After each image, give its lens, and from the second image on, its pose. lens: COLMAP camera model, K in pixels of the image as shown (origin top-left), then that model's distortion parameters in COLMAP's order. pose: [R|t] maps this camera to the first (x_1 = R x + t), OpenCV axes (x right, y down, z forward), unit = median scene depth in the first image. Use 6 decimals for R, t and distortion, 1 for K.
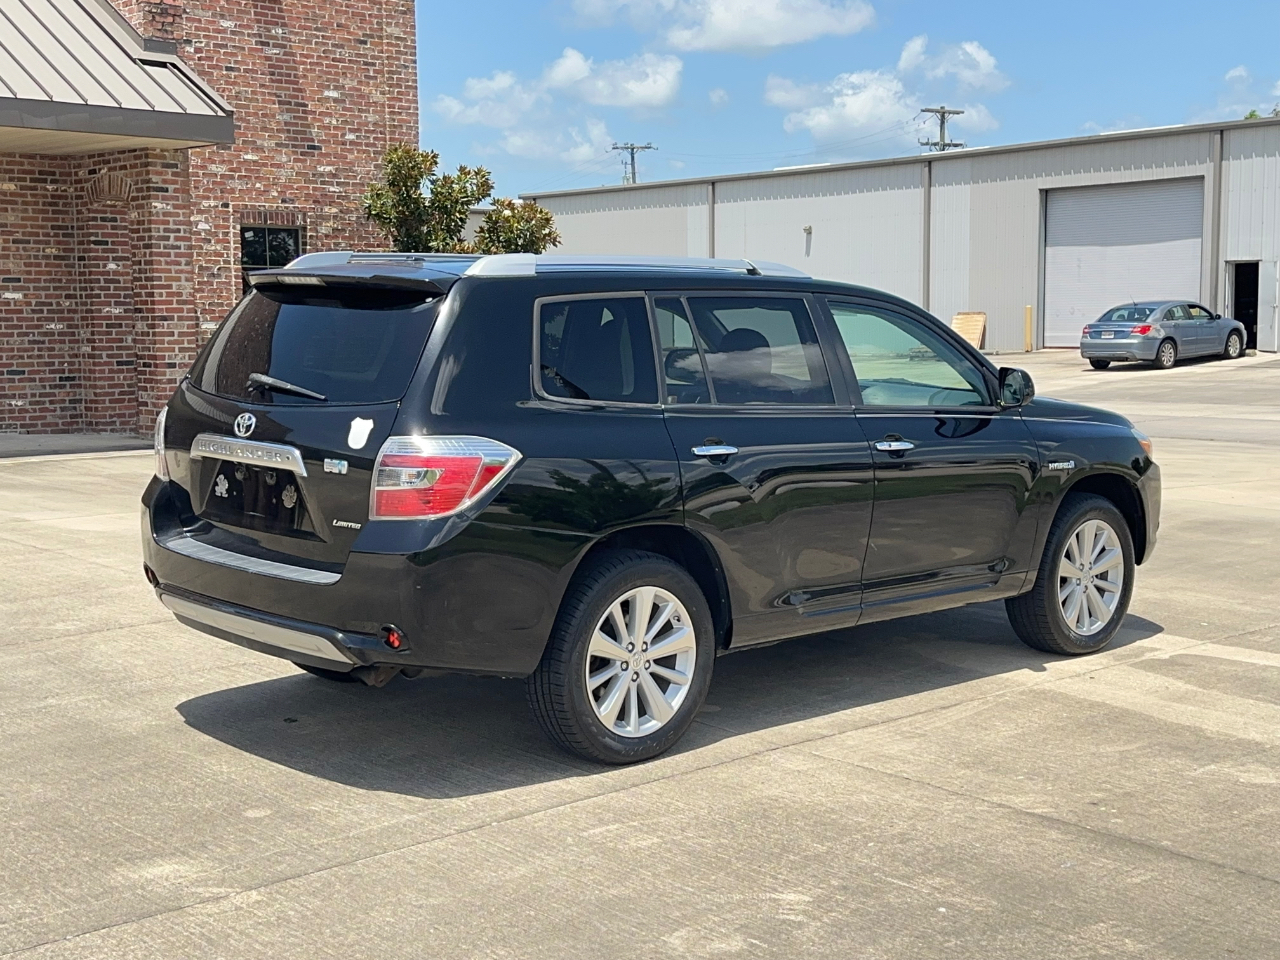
lens RADIAL K [[1748.6, 0, 639.9], [0, 1748.6, 482.5], [0, 0, 1]] dist [0.180007, -0.324899]
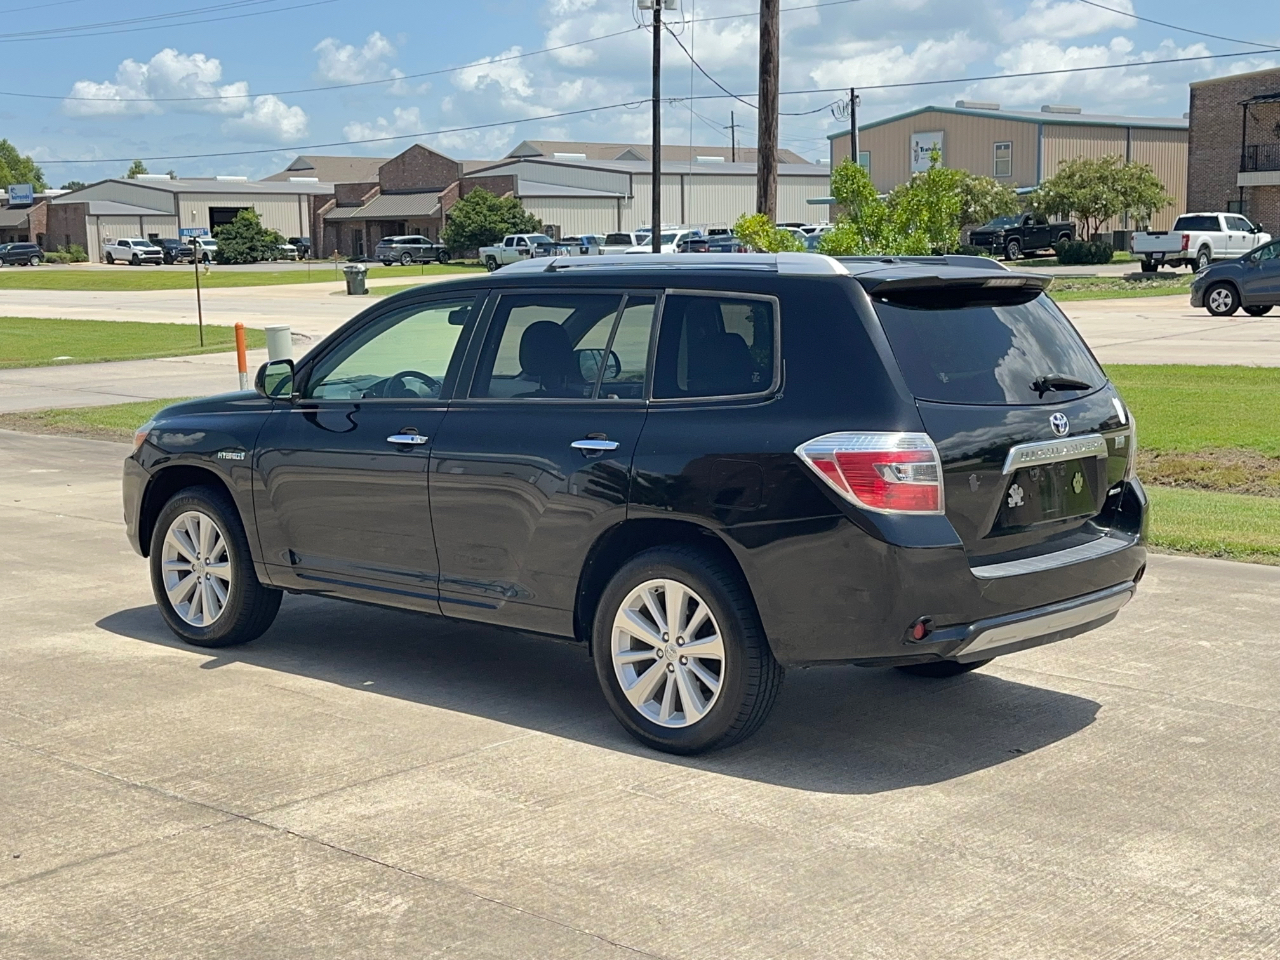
lens RADIAL K [[1748.6, 0, 639.9], [0, 1748.6, 482.5], [0, 0, 1]] dist [0.180007, -0.324899]
pose [[-0.093397, -0.126685, 0.987536, -0.407091], [0.114465, 0.983929, 0.137048, -0.056096], [-0.989027, 0.125839, -0.077395, 0.442825]]
